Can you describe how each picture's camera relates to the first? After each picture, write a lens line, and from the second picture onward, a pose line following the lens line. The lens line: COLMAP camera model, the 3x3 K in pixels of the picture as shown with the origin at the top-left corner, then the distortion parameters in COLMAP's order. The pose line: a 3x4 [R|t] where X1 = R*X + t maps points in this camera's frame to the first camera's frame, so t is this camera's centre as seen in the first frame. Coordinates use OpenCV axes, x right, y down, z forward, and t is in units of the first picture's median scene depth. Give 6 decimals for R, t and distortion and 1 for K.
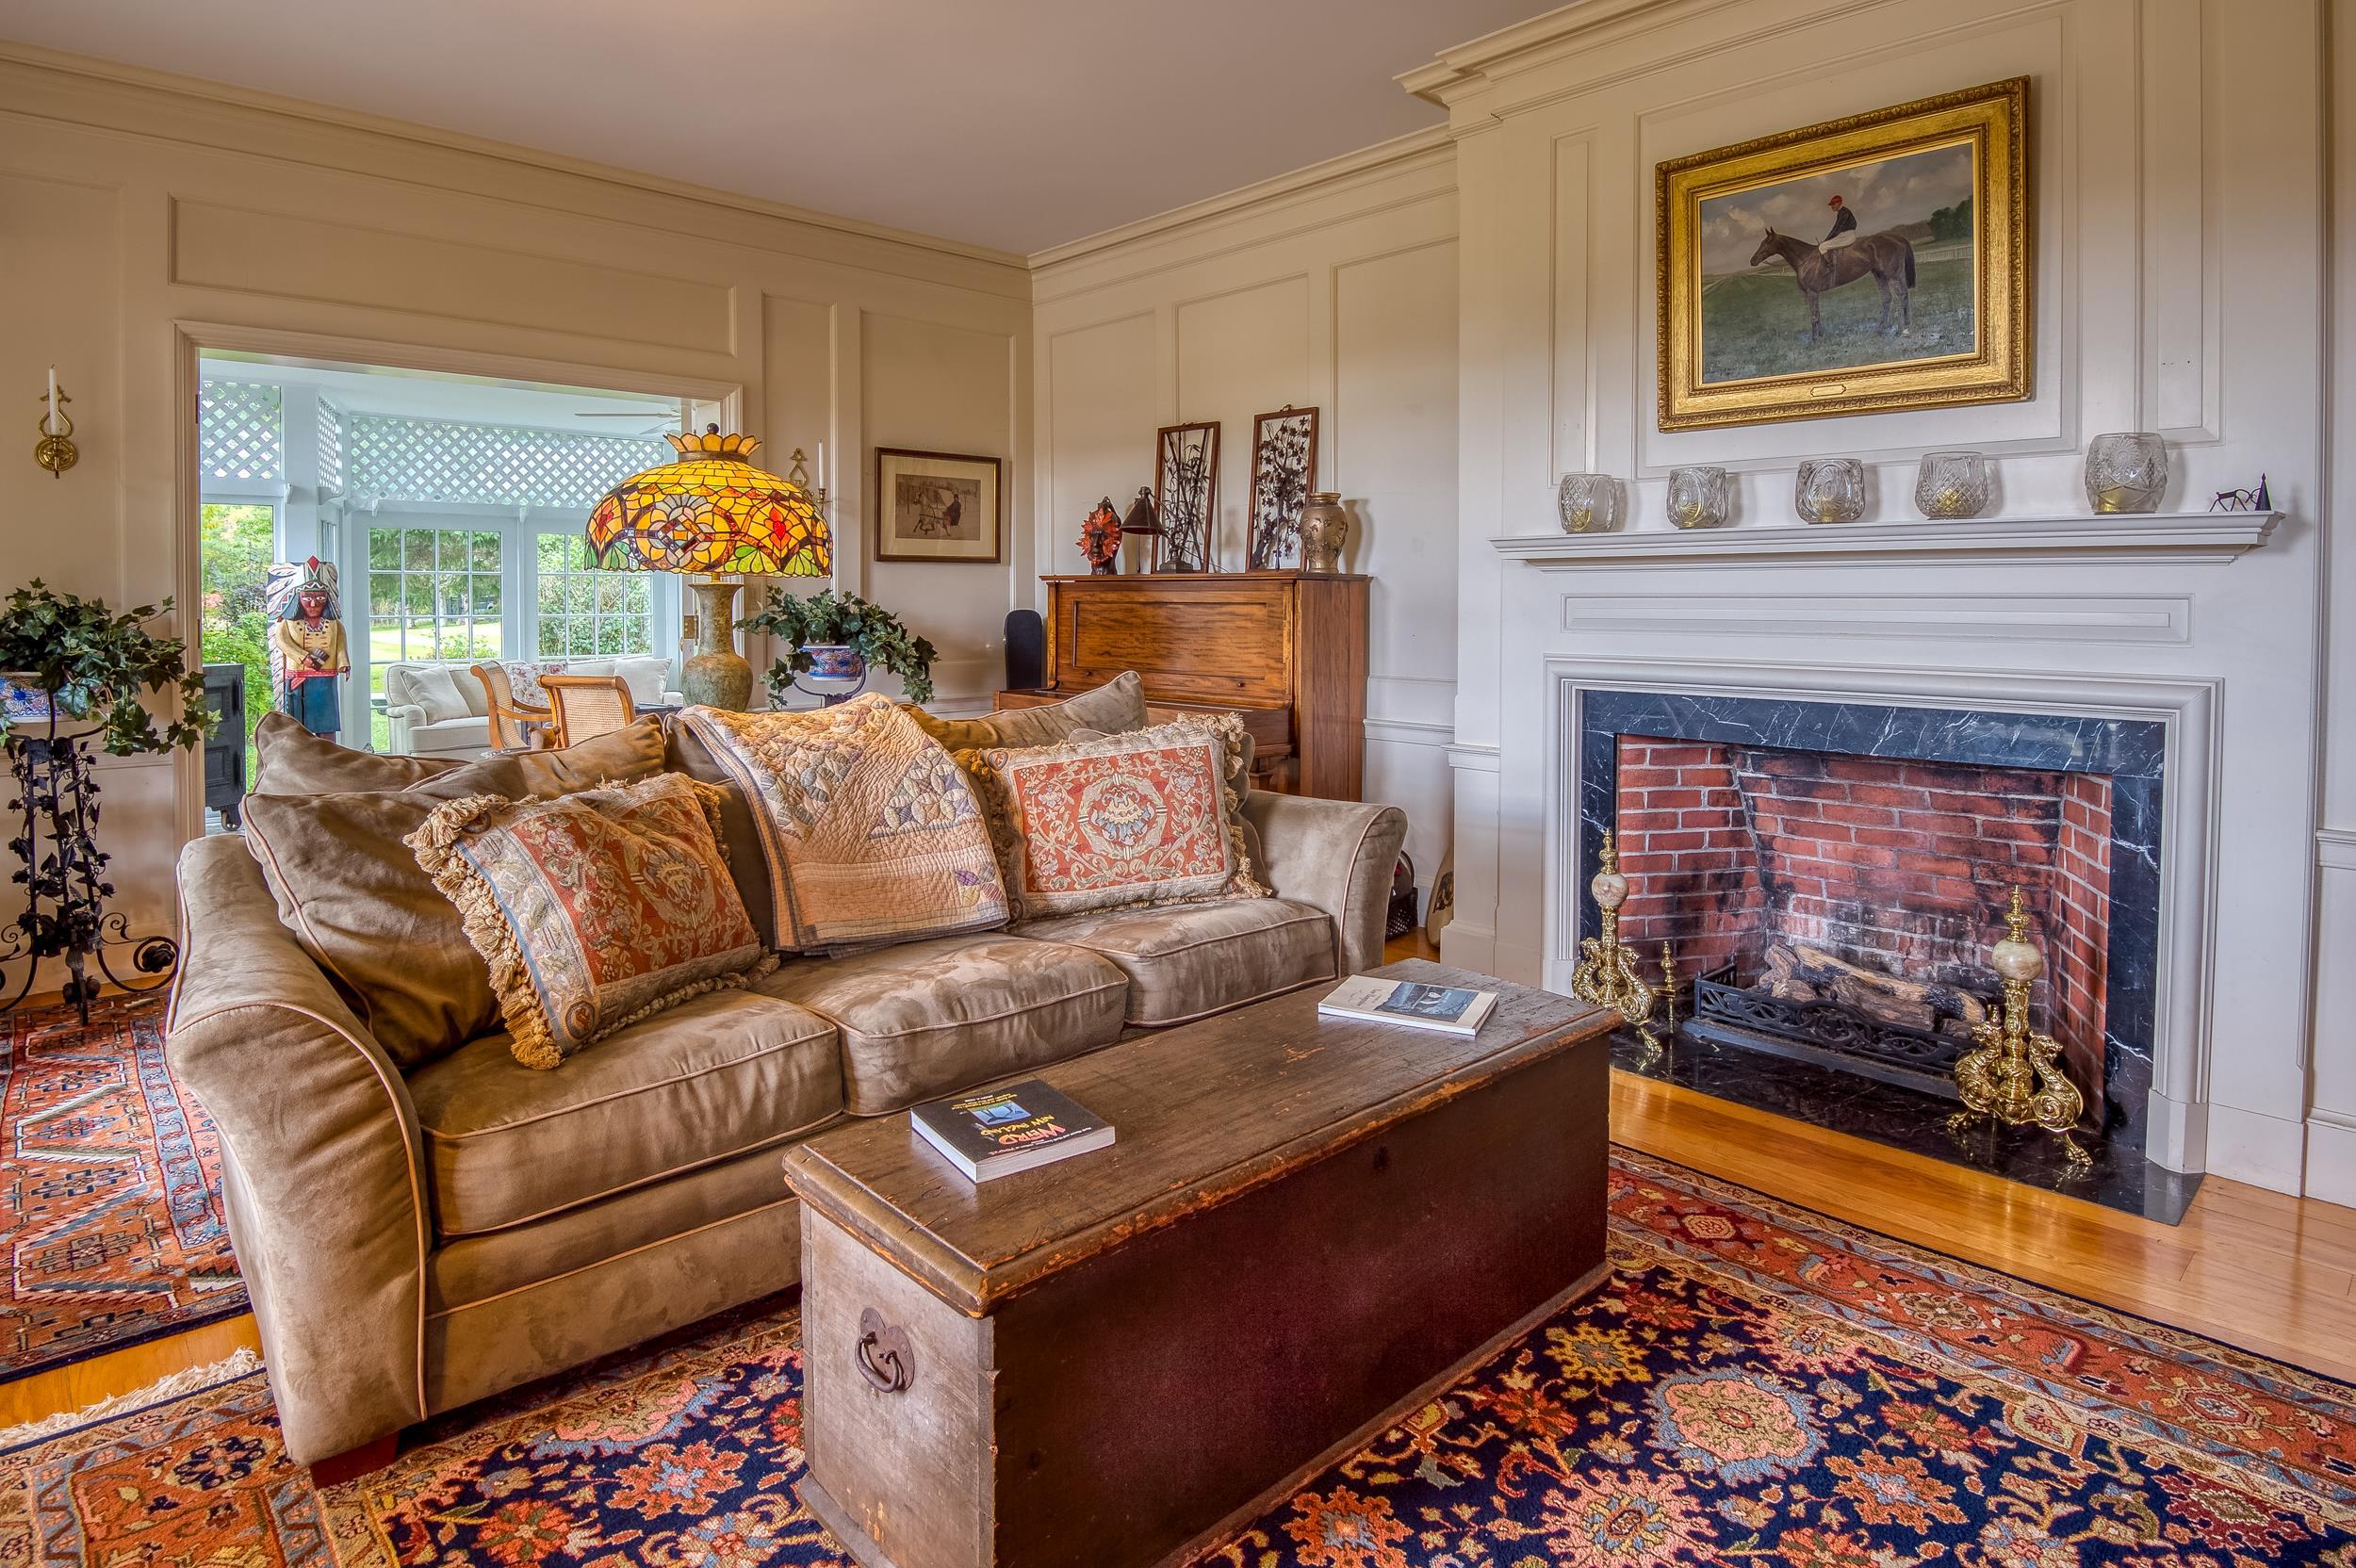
lens RADIAL K [[1282.1, 0, 1170.3], [0, 1282.1, 615.5], [0, 0, 1]] dist [-0.009971, -0.010818]
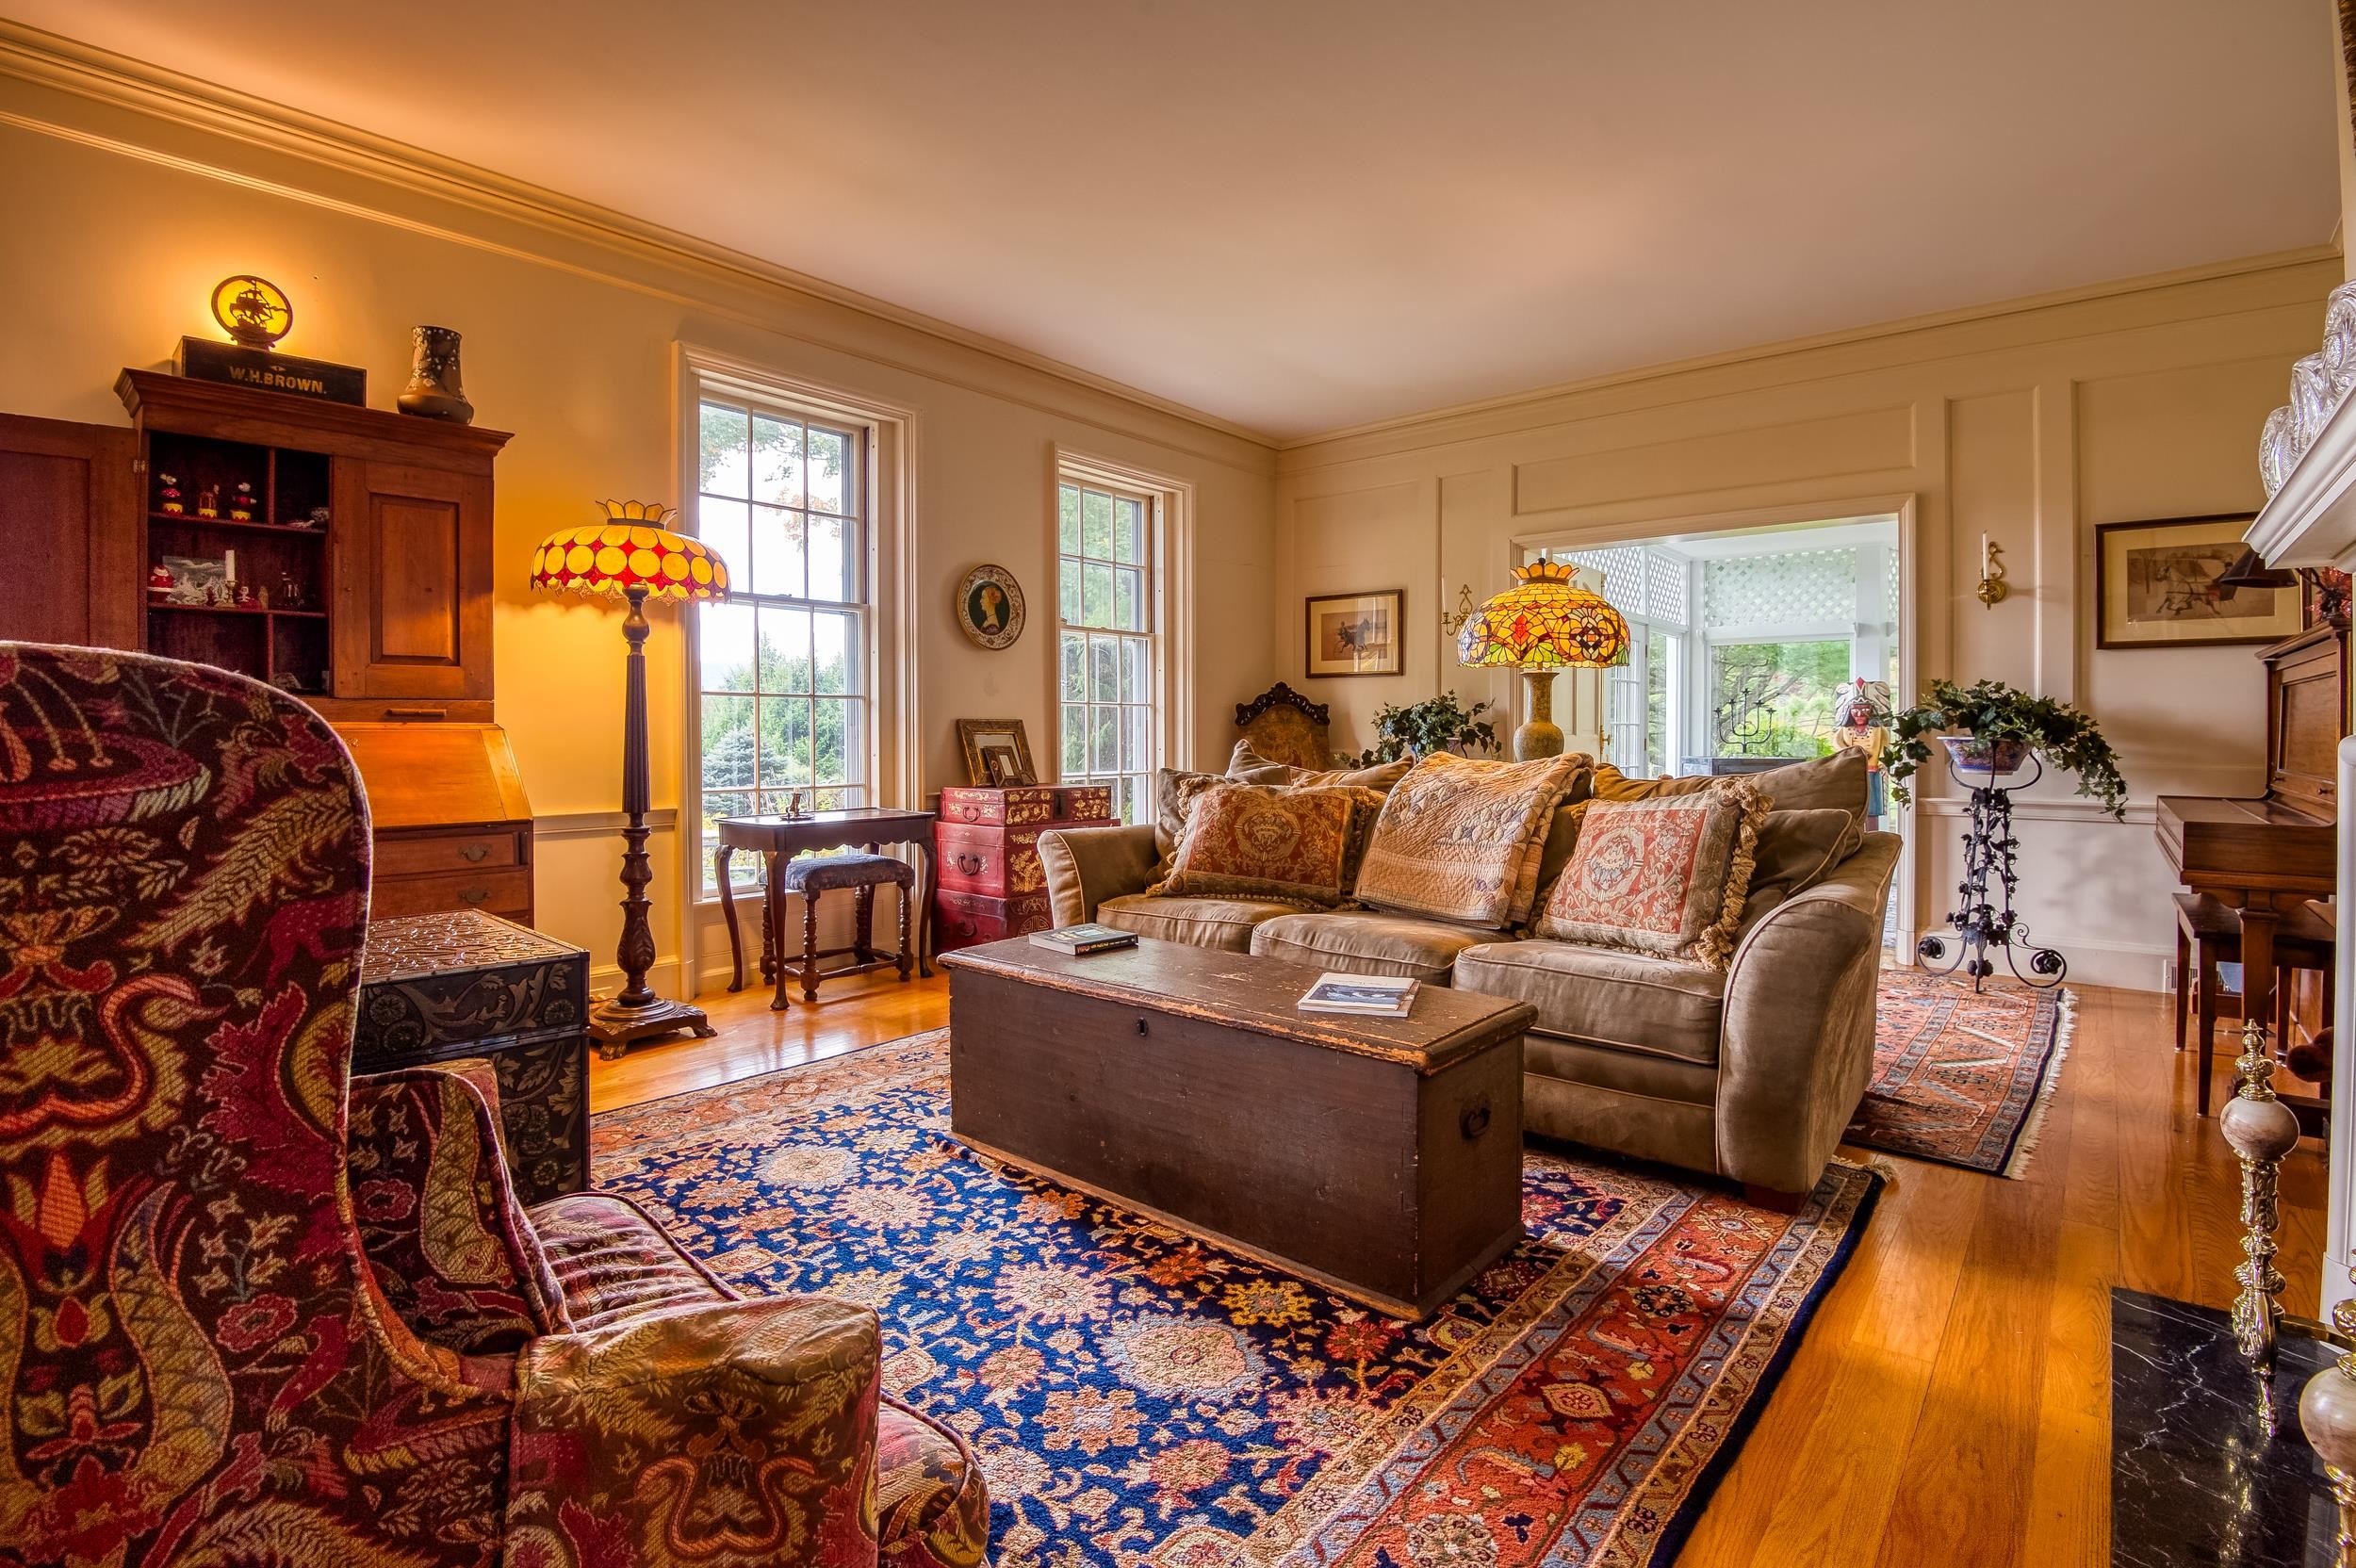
lens RADIAL K [[1134.0, 0, 1248.8], [0, 1134.0, 723.0], [0, 0, 1]] dist [-0.032481, 0.000192]
pose [[0.147876, -0.006957, -0.988981, 1.356305], [-0.016140, 0.999825, -0.009446, 0.078142], [0.988874, 0.017359, 0.147738, 0.849651]]
